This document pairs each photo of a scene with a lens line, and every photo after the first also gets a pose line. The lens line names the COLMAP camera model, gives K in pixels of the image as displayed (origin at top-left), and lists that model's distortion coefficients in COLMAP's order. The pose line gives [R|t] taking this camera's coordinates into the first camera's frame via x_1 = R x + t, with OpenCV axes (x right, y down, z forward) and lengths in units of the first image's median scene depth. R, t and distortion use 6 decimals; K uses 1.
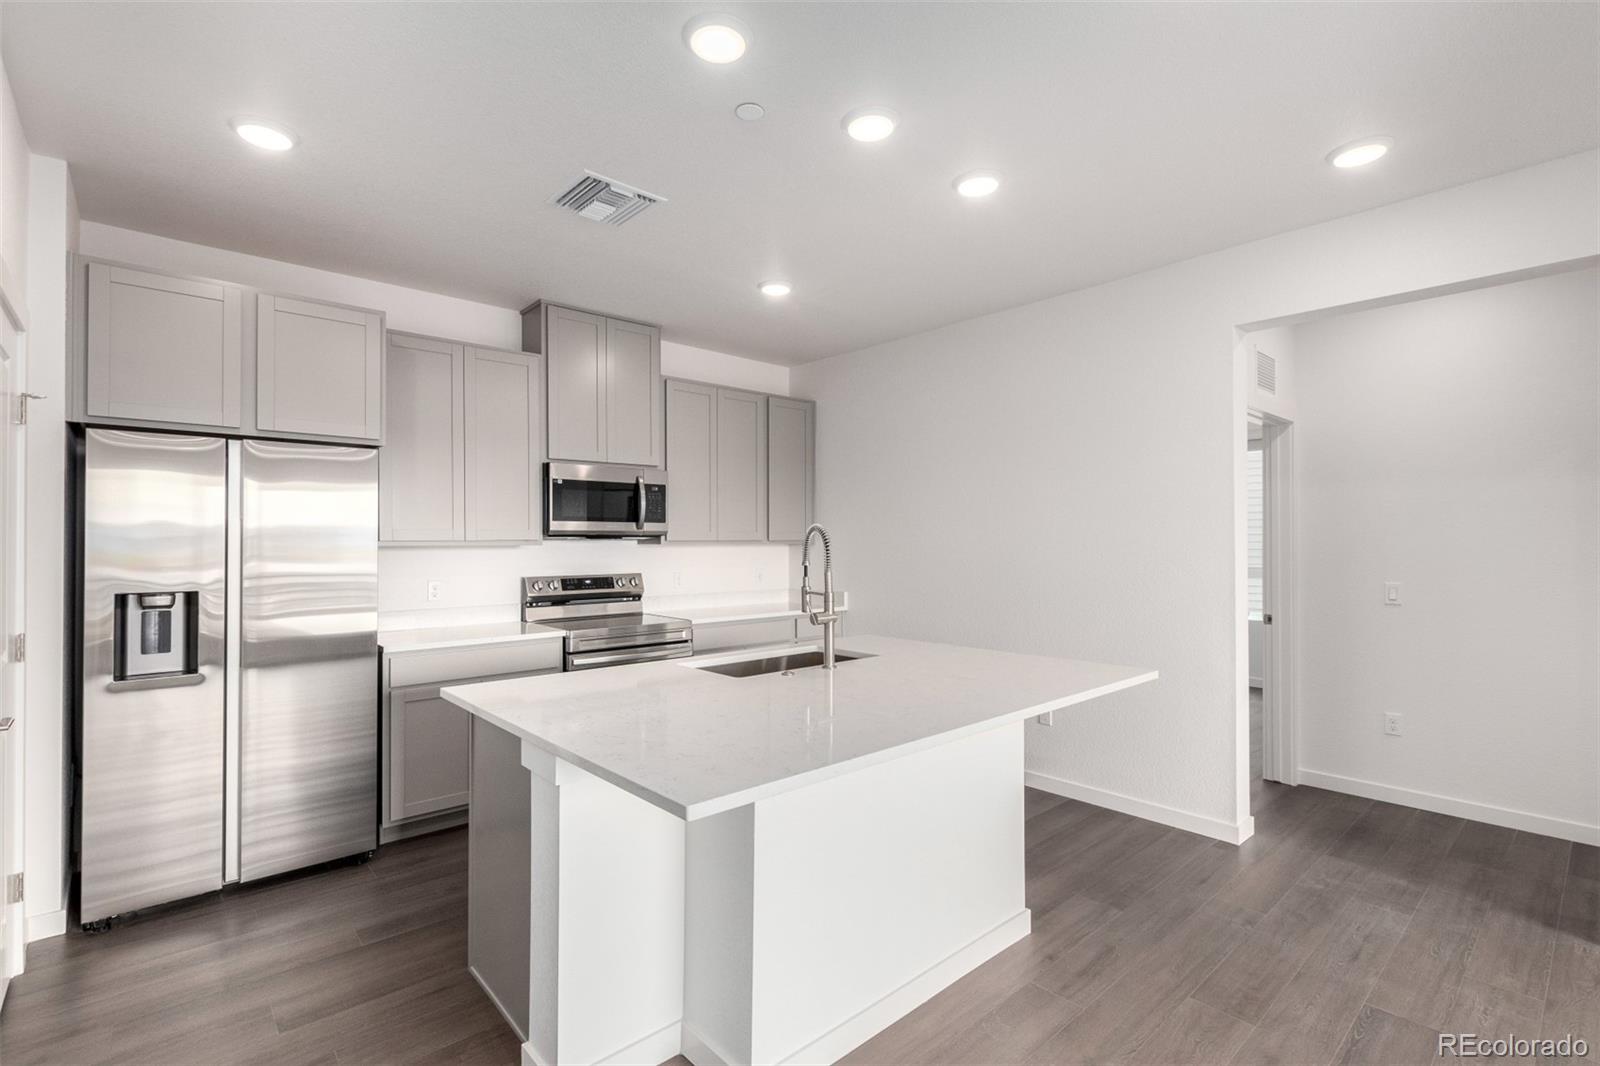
lens RADIAL K [[736.2, 0, 809.0], [0, 736.2, 537.7], [0, 0, 1]] dist [0.003146, -0.001147]
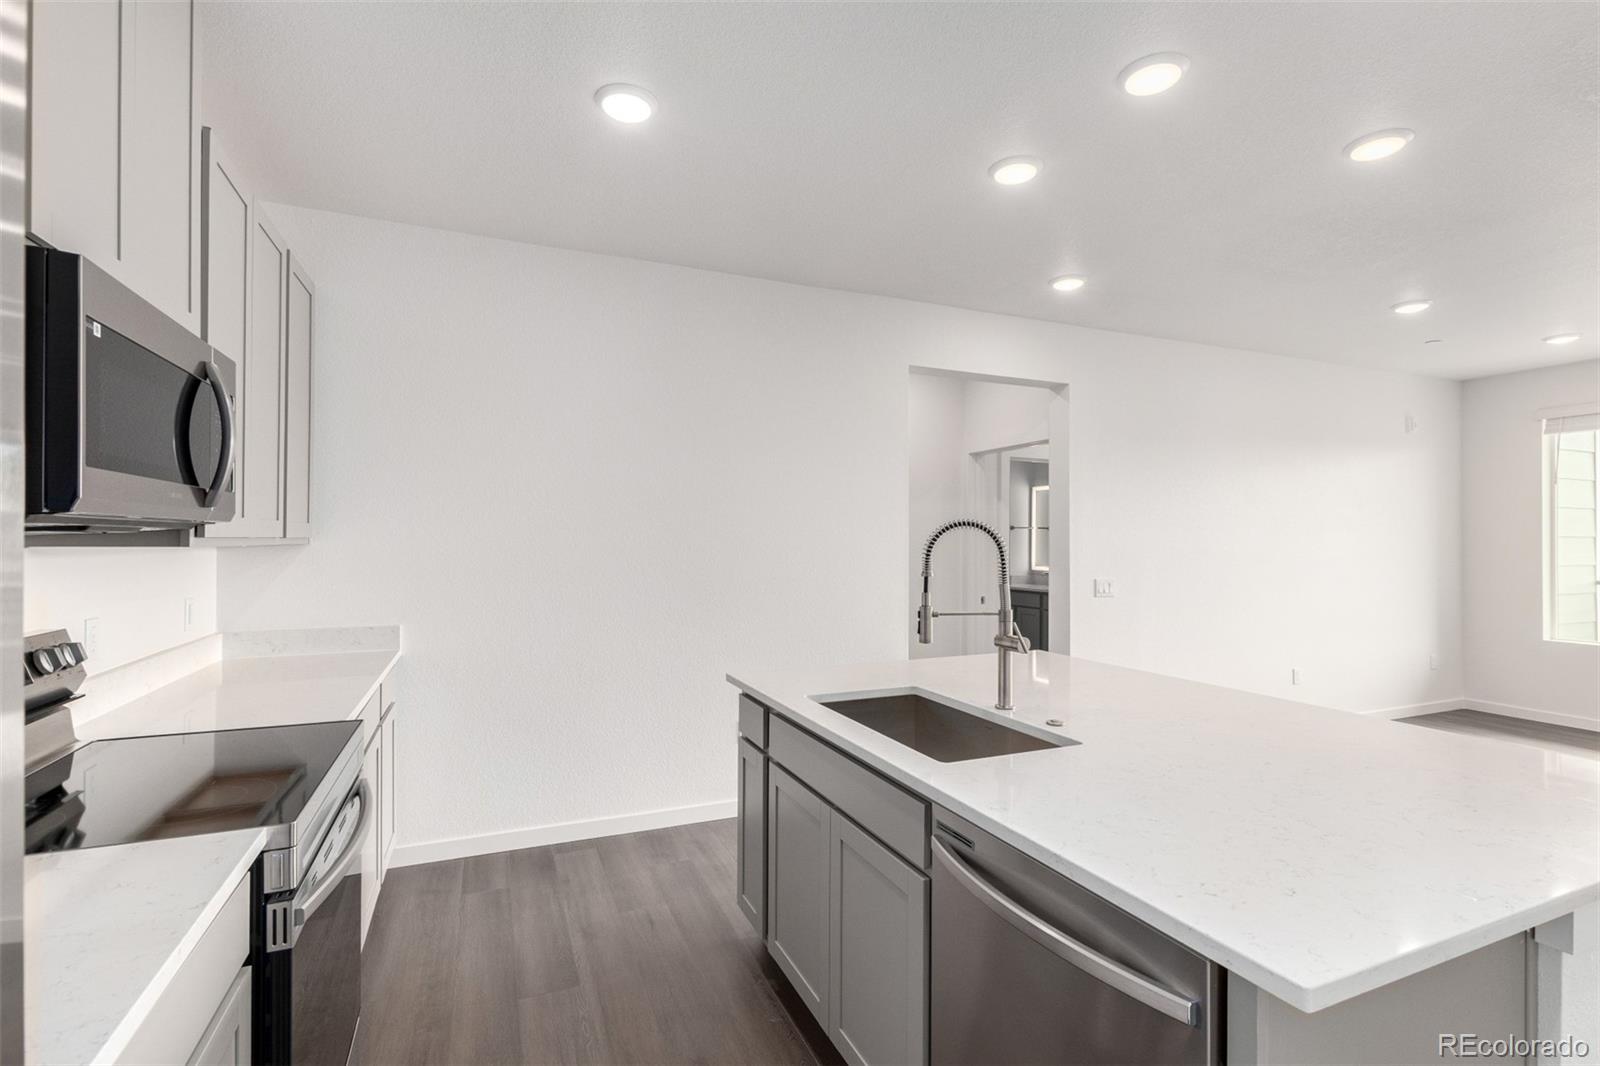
lens RADIAL K [[736.2, 0, 806.2], [0, 736.2, 539.4], [0, 0, 1]] dist [0.003146, -0.001147]
pose [[0.318149, 0.004592, 0.948030, -0.671129], [-0.008180, 0.999964, -0.002099, 0.004936], [-0.948006, -0.007087, 0.318175, 0.823996]]
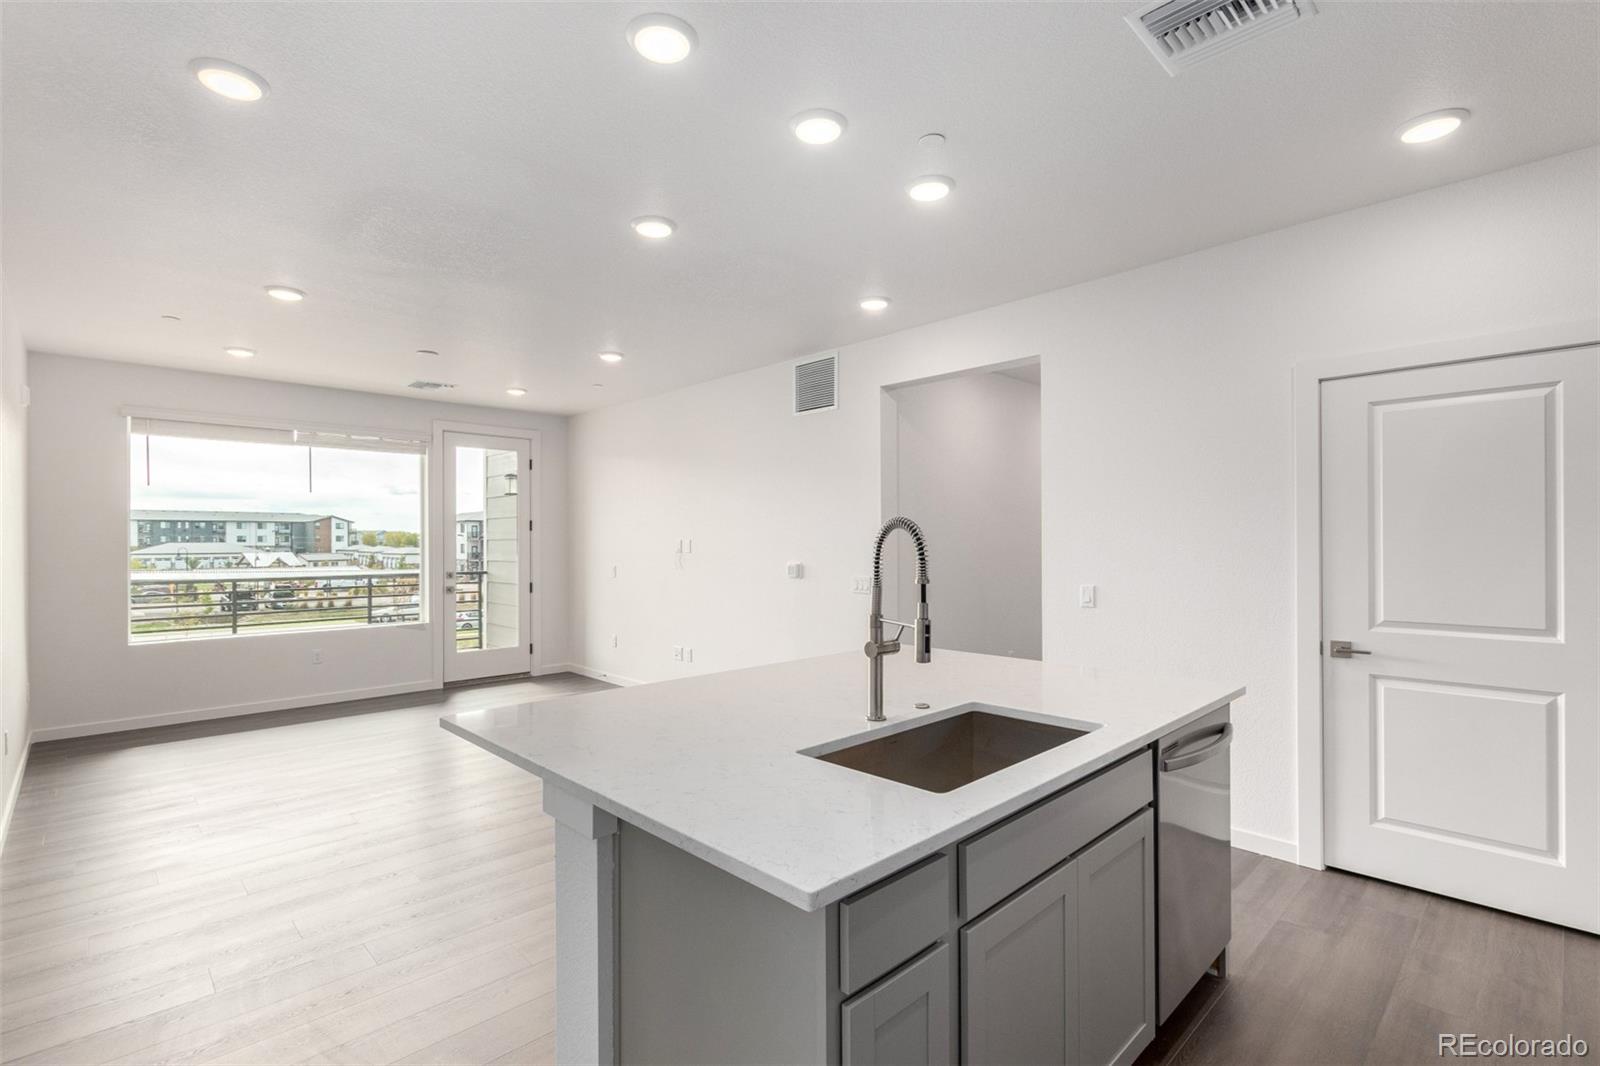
lens RADIAL K [[736.2, 0, 793.2], [0, 736.2, 536.7], [0, 0, 1]] dist [0.003146, -0.001147]
pose [[-0.999349, 0.003585, -0.035908, 0.107917], [0.004093, 0.999893, -0.014066, 0.007872], [0.035854, -0.014204, -0.999256, 1.487728]]
